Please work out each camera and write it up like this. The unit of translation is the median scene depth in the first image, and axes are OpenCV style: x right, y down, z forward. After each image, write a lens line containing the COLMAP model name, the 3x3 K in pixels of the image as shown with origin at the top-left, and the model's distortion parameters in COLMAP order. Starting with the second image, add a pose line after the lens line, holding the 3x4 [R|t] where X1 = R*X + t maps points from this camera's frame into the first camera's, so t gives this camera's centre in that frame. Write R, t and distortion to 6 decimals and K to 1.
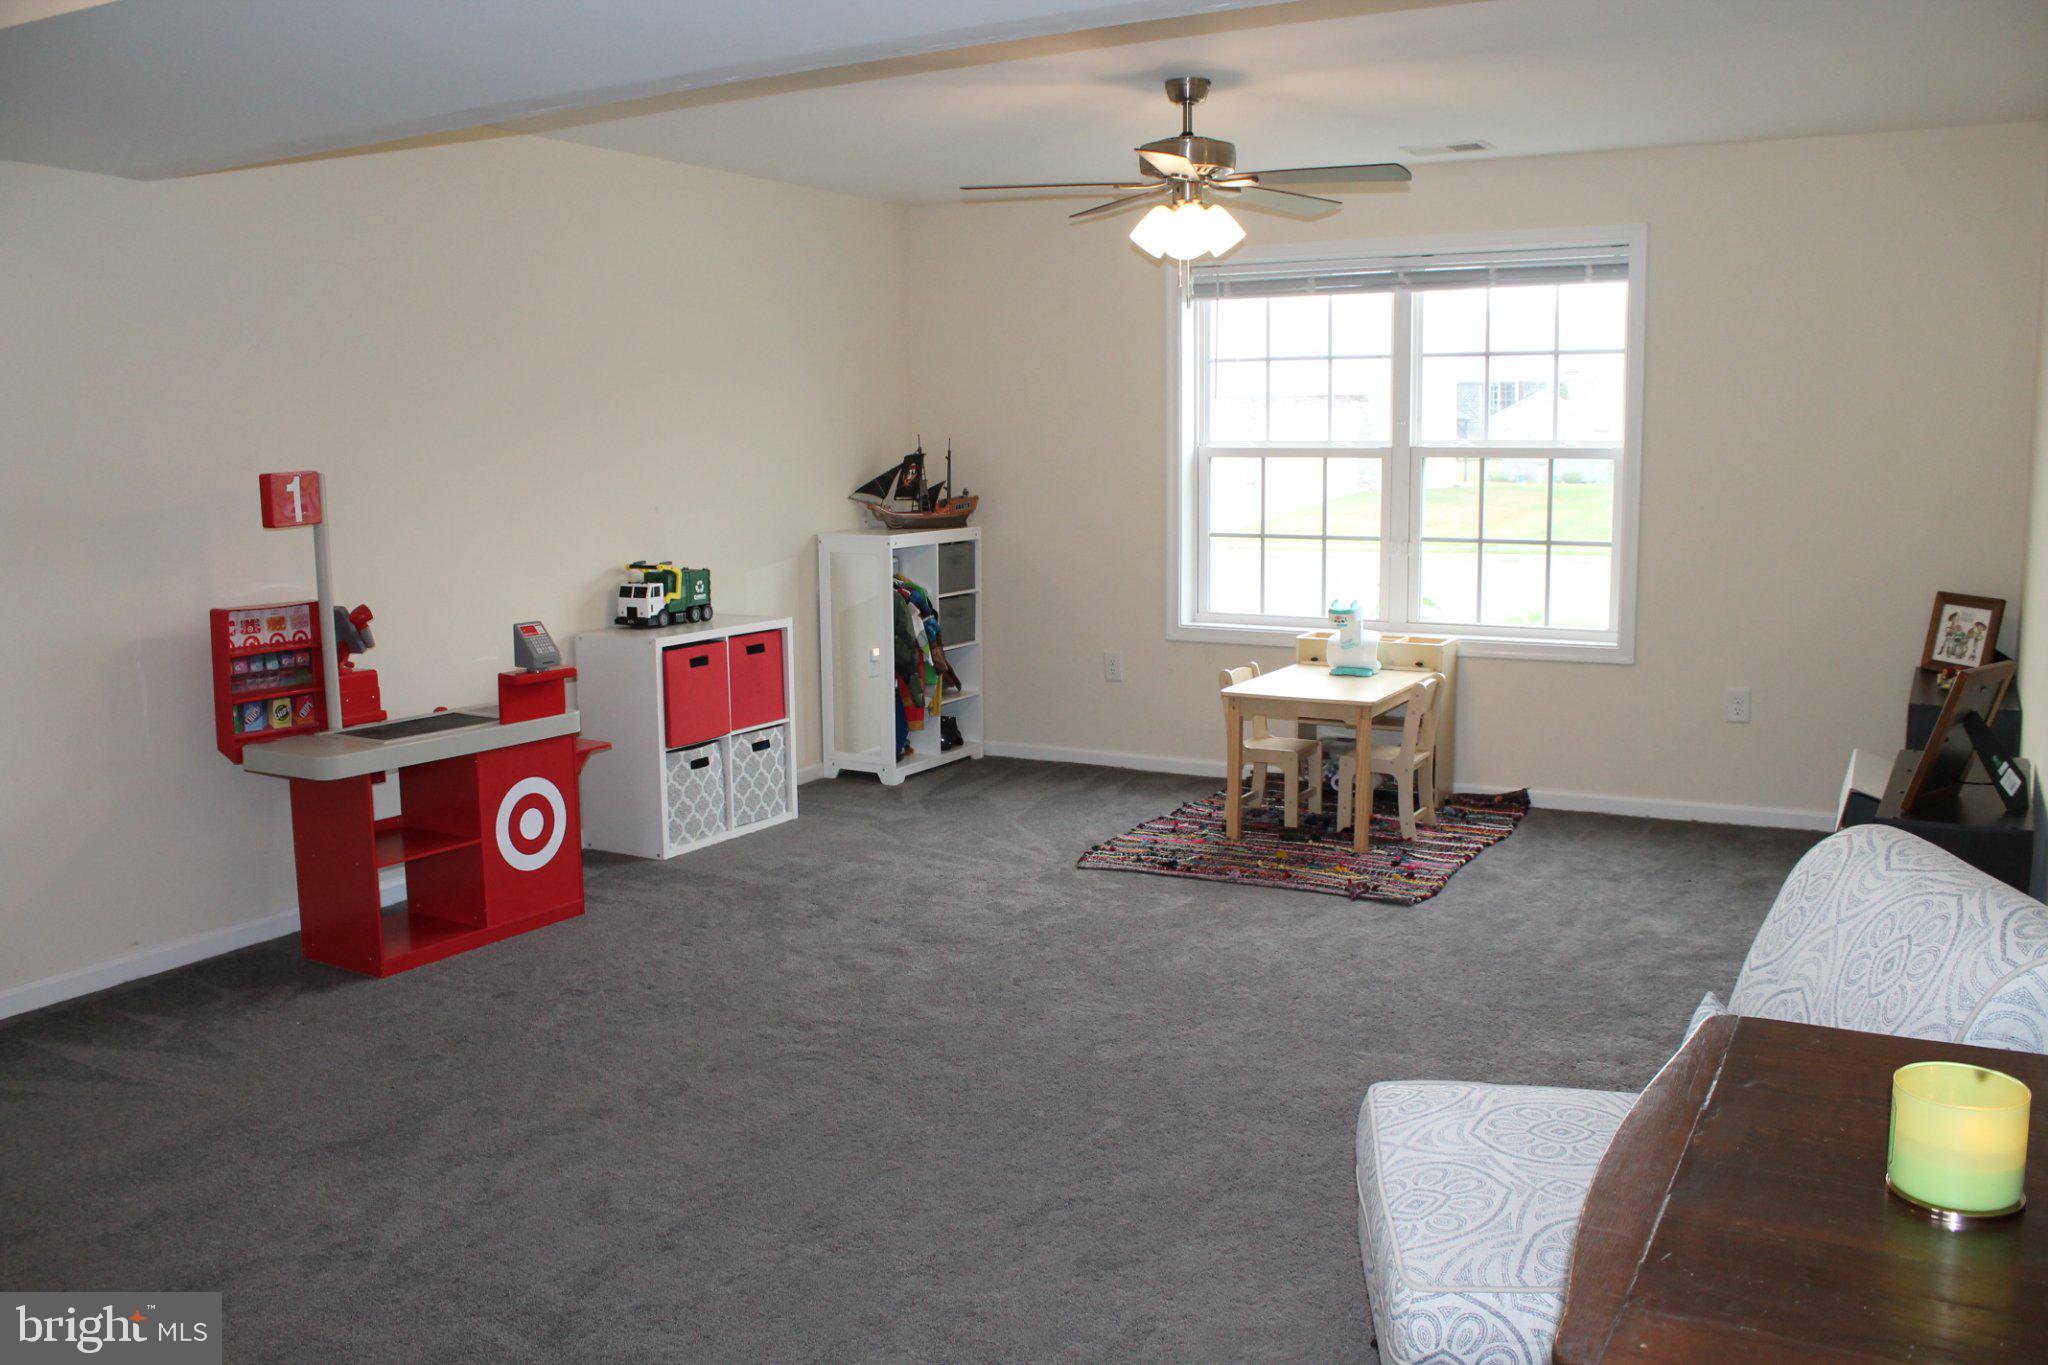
lens RADIAL K [[1707.8, 0, 1016.5], [0, 1707.8, 671.7], [0, 0, 1]] dist [-0.162797, 0.134140]
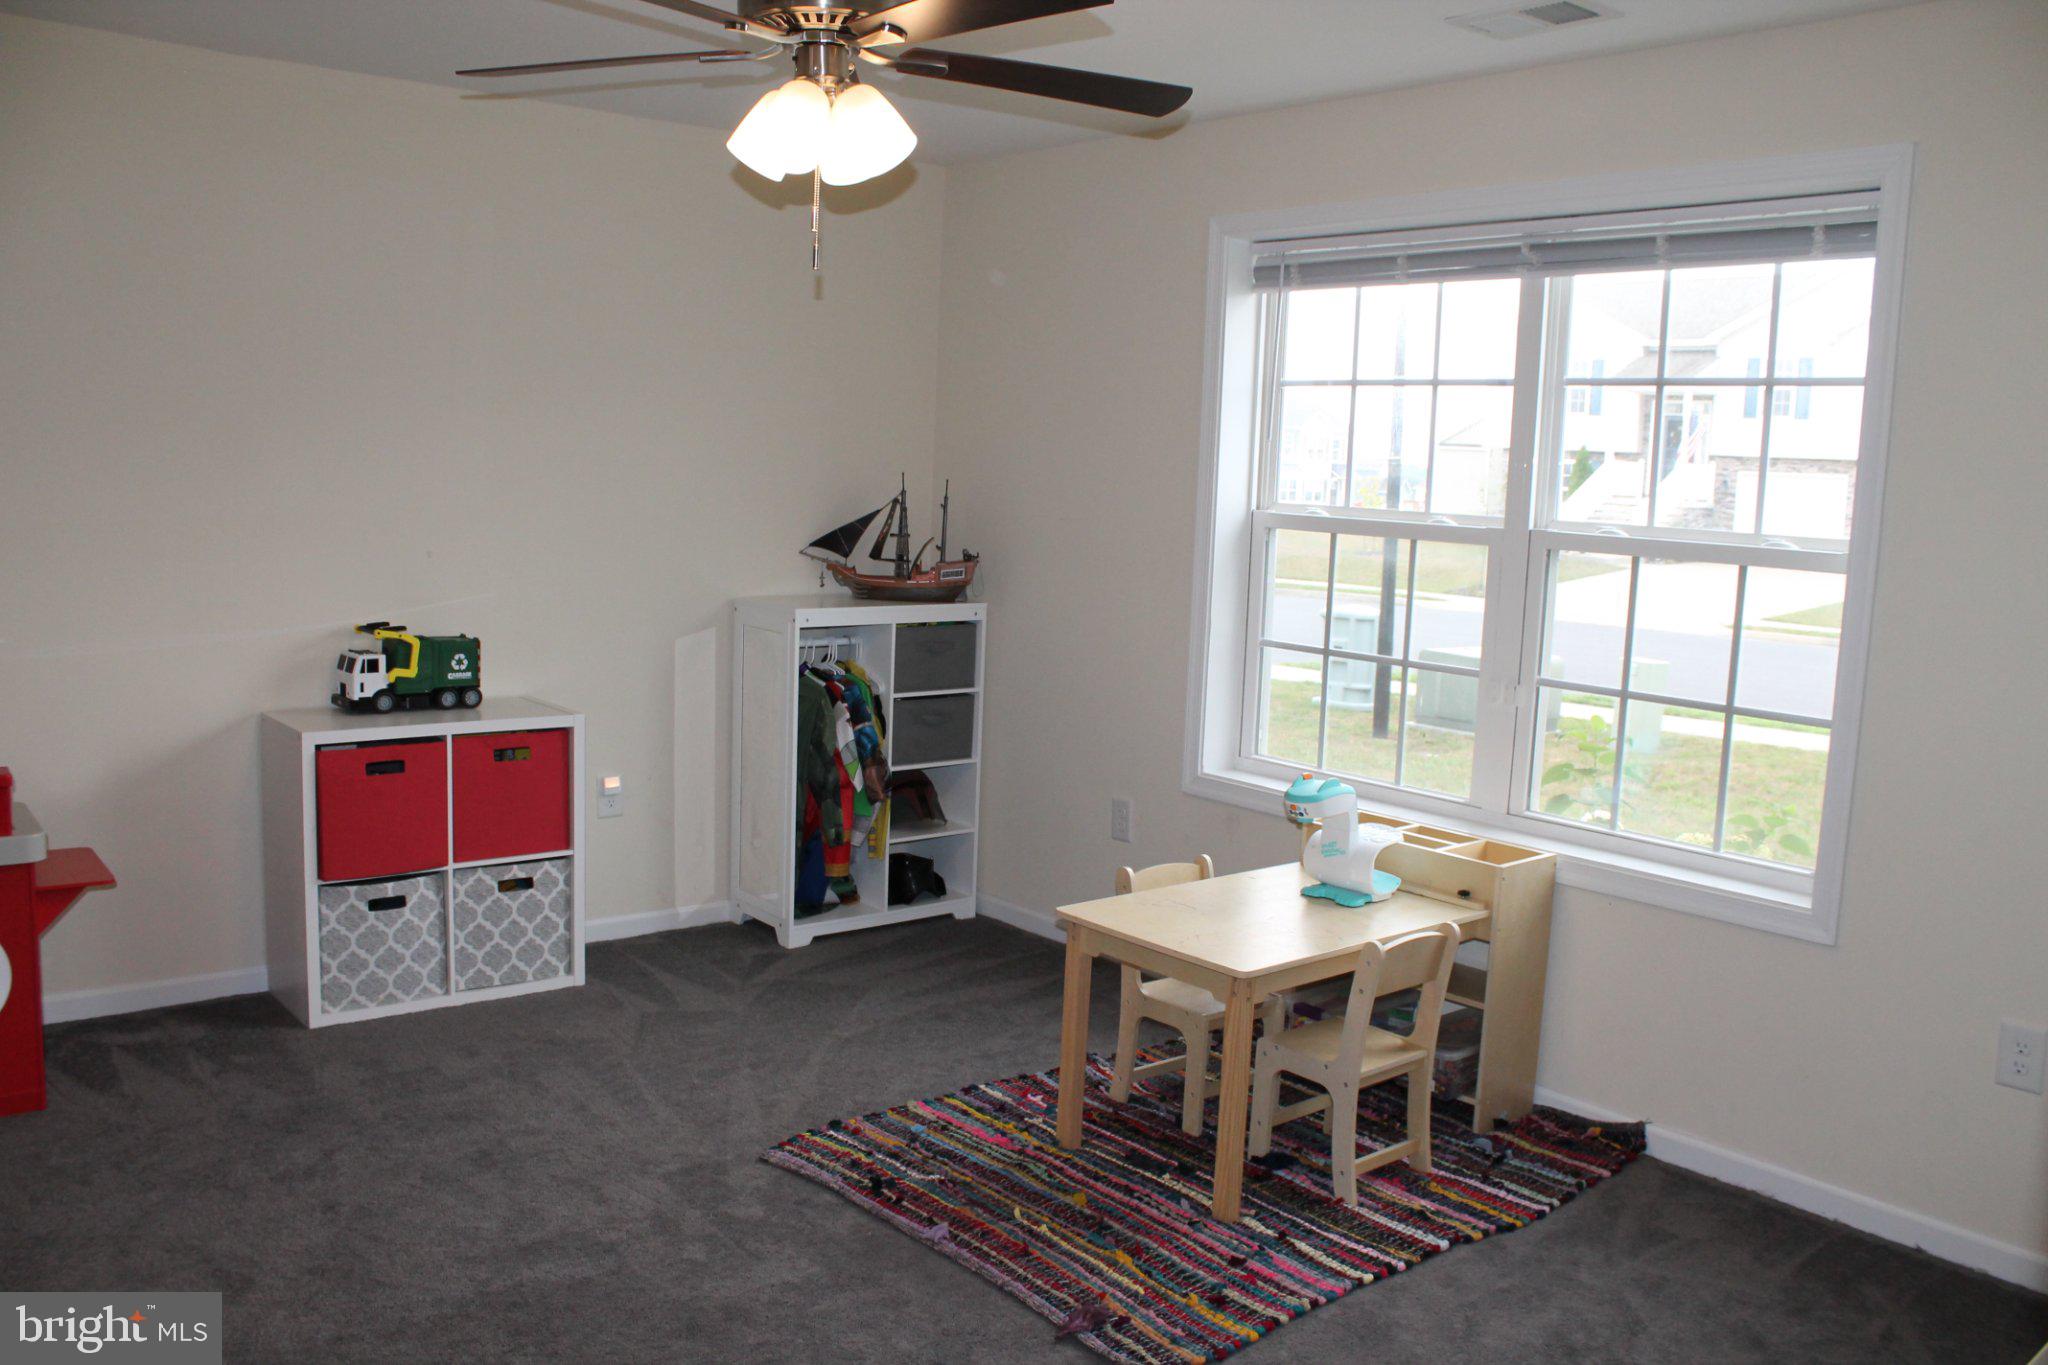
lens RADIAL K [[1707.8, 0, 1018.9], [0, 1707.8, 678.4], [0, 0, 1]] dist [-0.162797, 0.134140]
pose [[0.934442, 0.090466, -0.344434, 0.289410], [-0.095686, 0.995410, 0.001851, -0.066102], [0.343021, 0.031227, 0.938809, 0.383749]]
